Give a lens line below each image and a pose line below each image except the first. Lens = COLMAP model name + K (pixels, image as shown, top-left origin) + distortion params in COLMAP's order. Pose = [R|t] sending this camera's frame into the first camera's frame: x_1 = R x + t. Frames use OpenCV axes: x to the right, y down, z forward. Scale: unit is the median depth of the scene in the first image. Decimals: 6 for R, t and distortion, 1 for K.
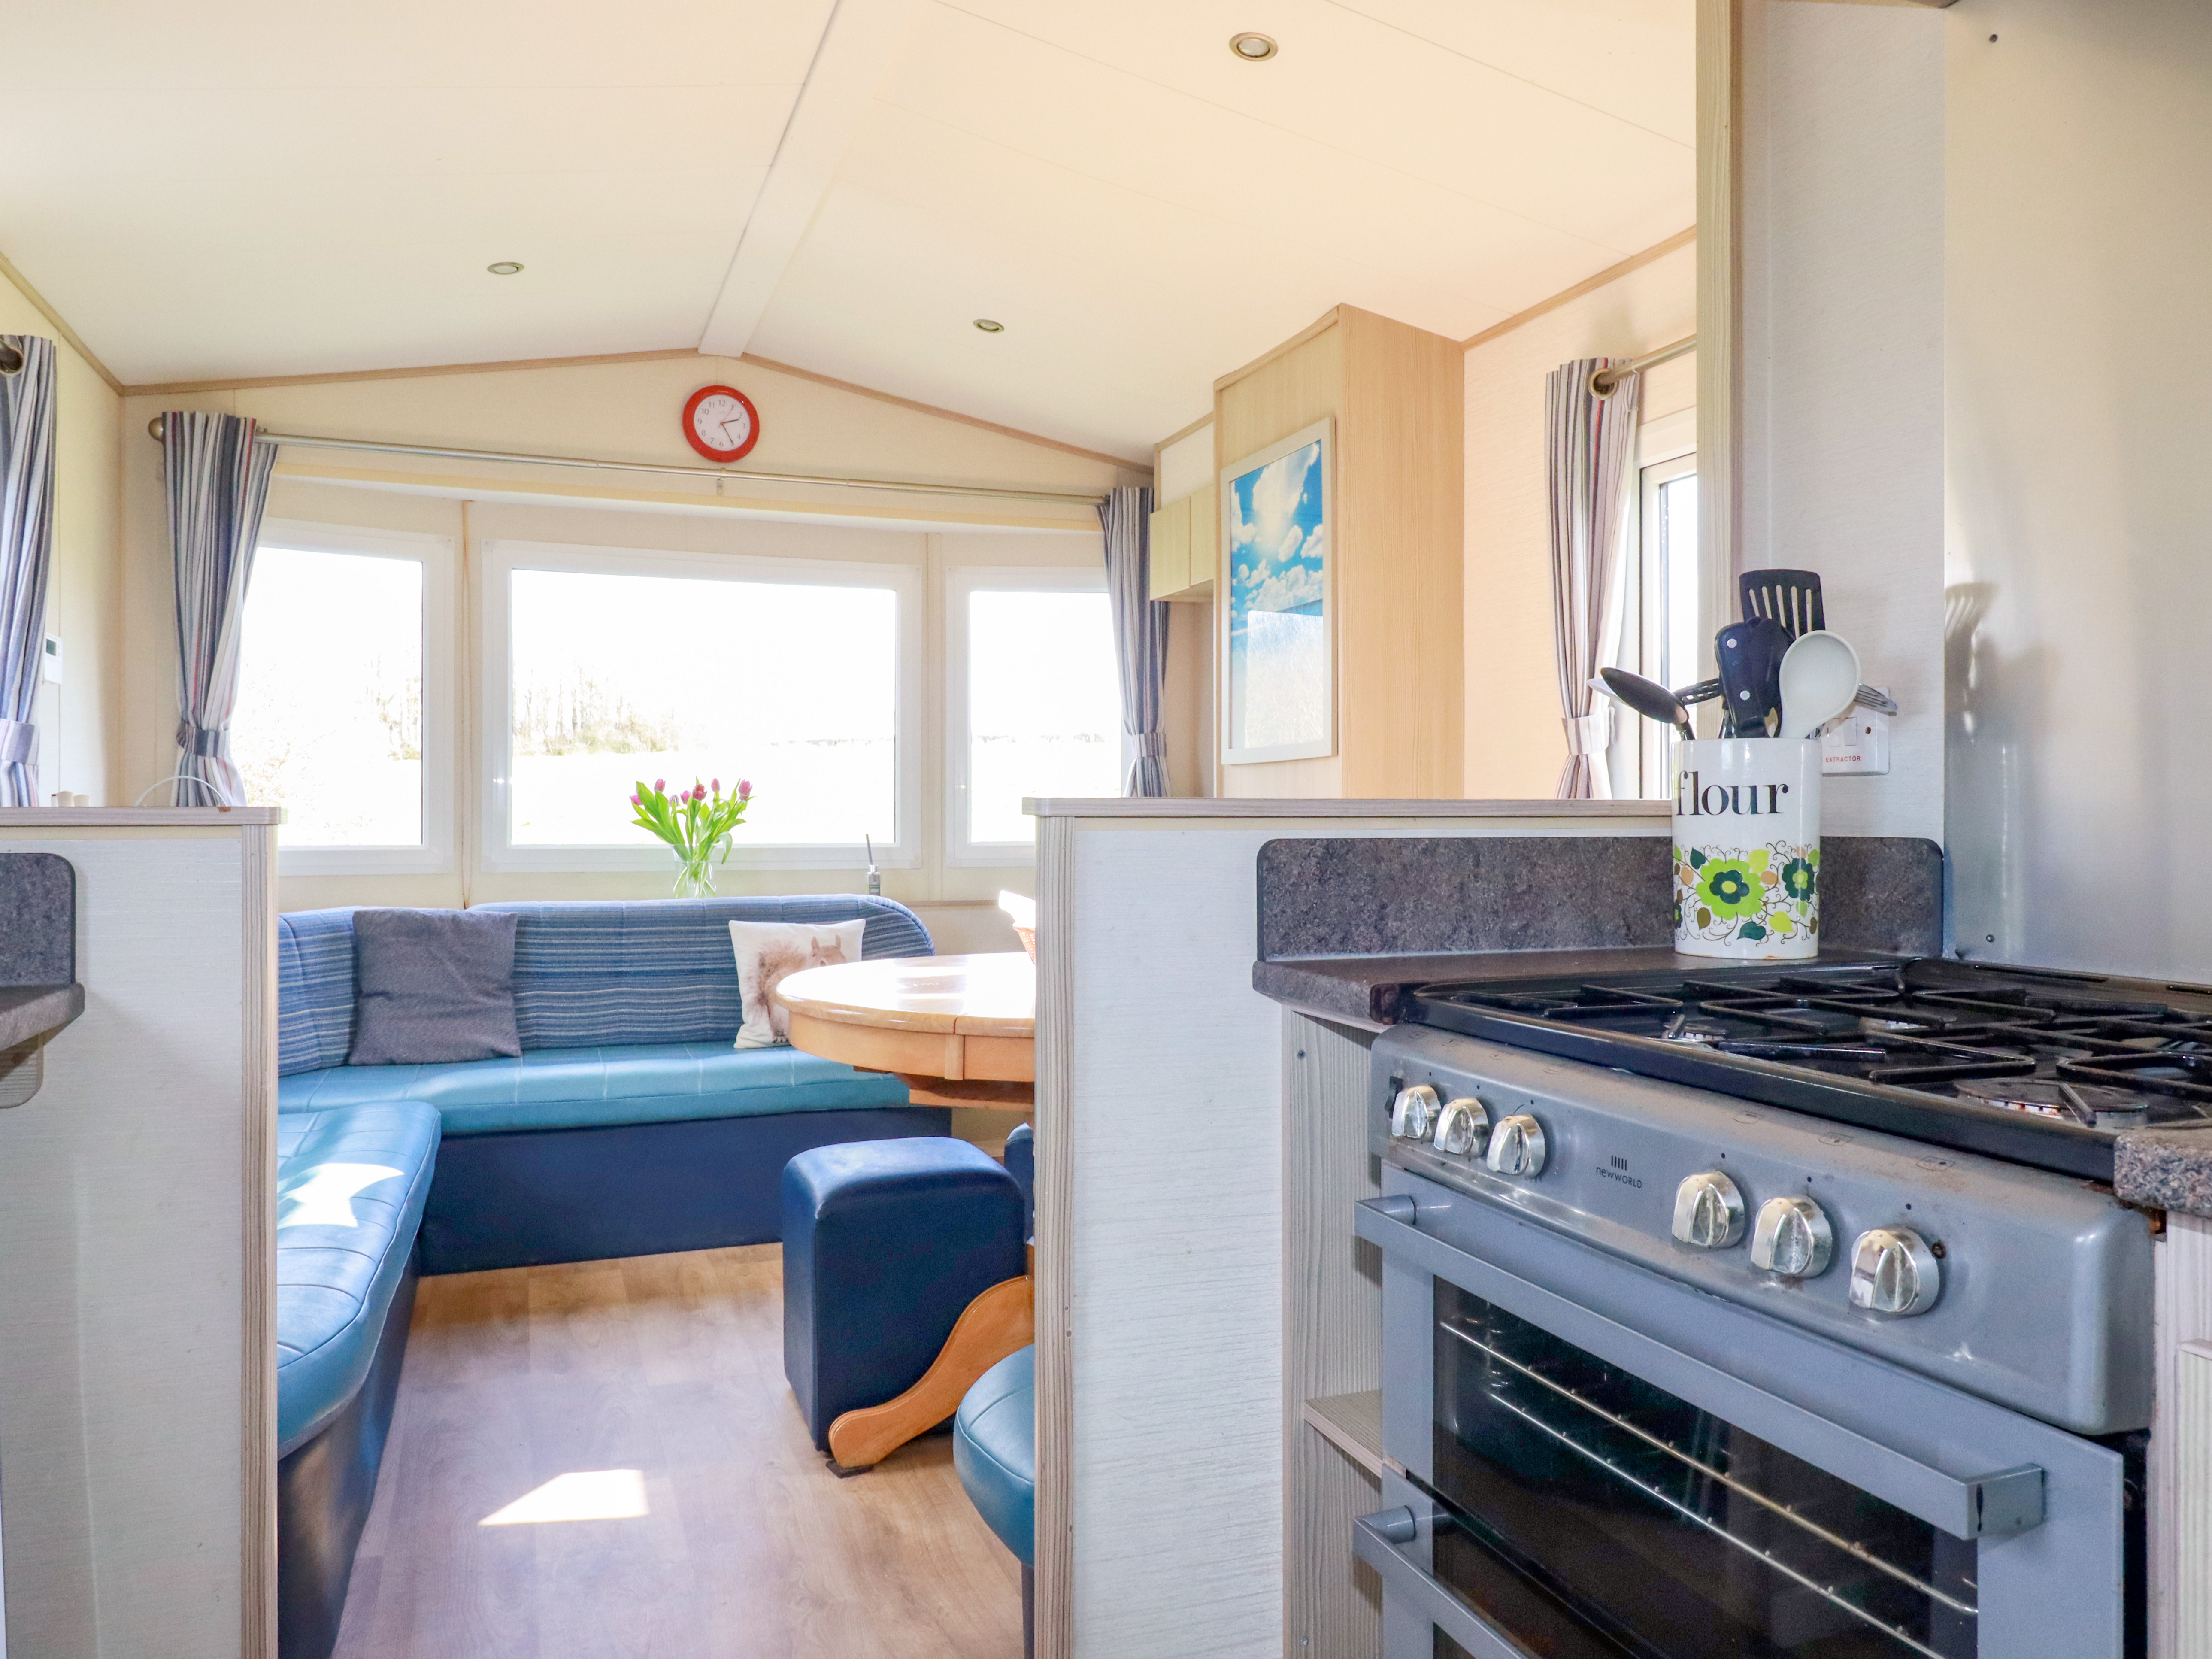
lens RADIAL K [[1542.0, 0, 1106.0], [0, 1542.0, 829.5], [0, 0, 1]] dist [0.000931, -0.000581]
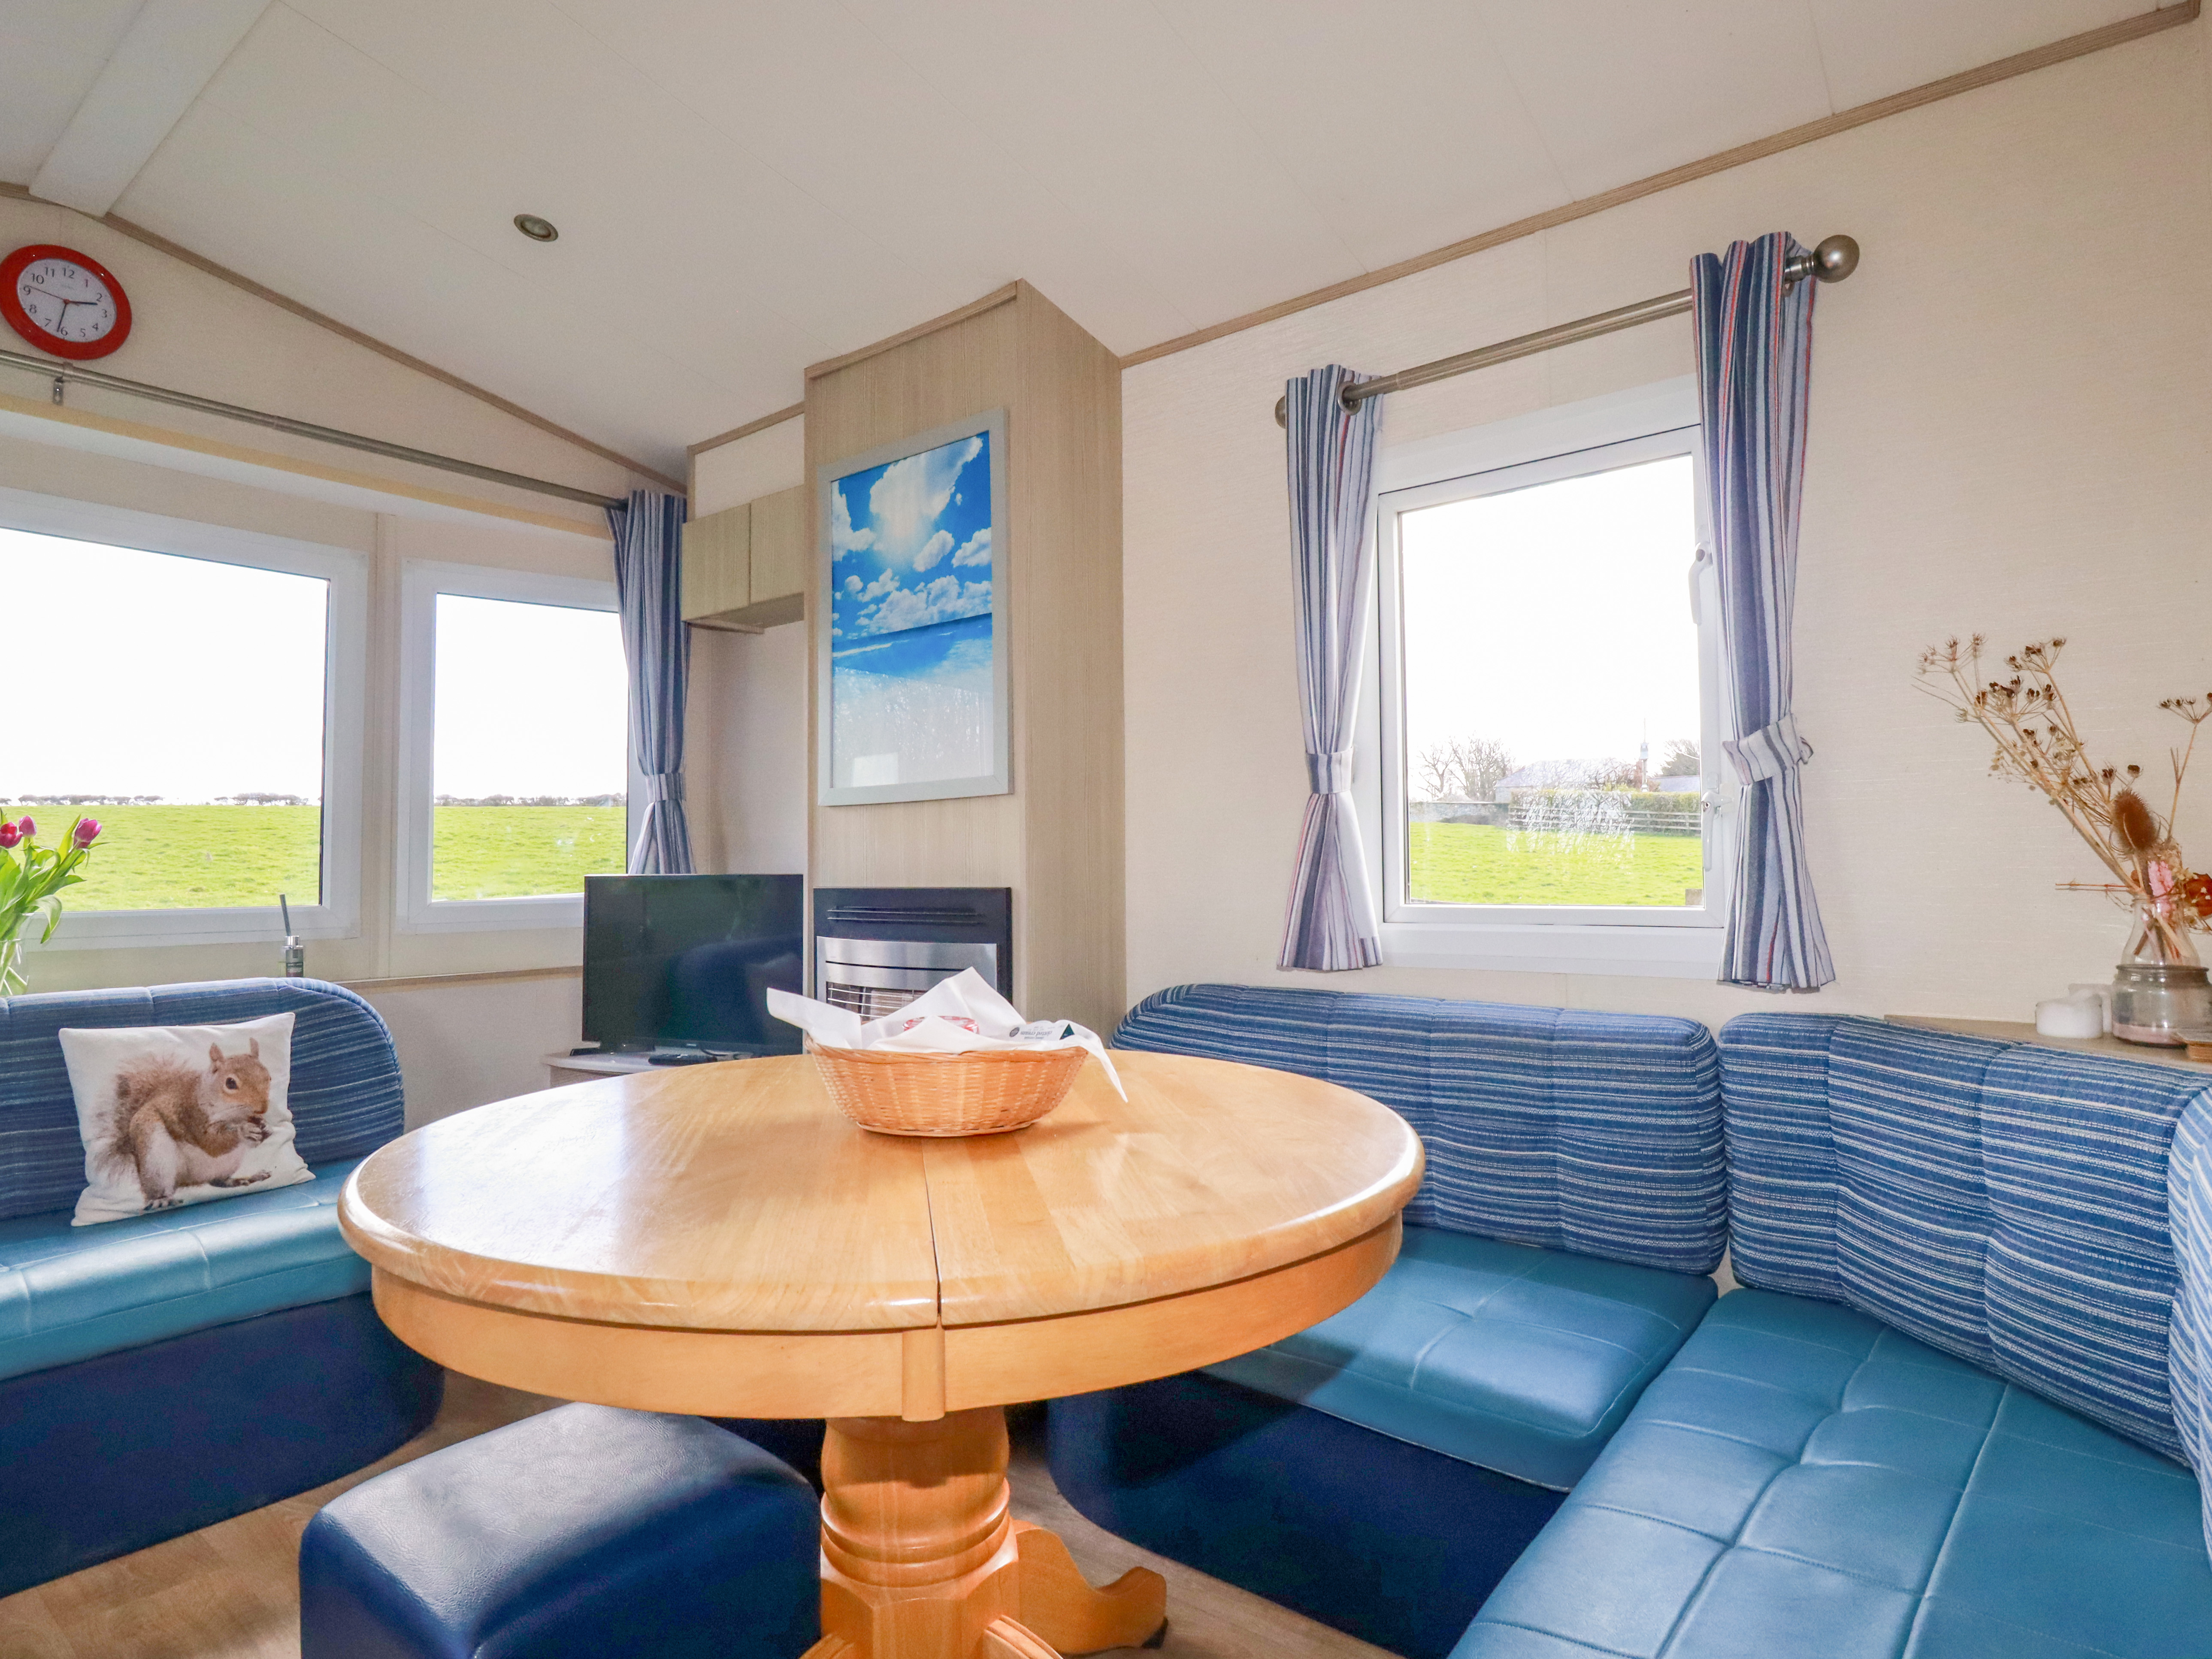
lens RADIAL K [[1160.6, 0, 1067.4], [0, 1160.6, 823.2], [0, 0, 1]] dist [0.000613, -0.013481]
pose [[0.858413, 0.012825, 0.512799, -0.131312], [0.012940, 0.998828, -0.046642, -0.000813], [-0.512796, 0.046674, 0.857241, 0.360288]]
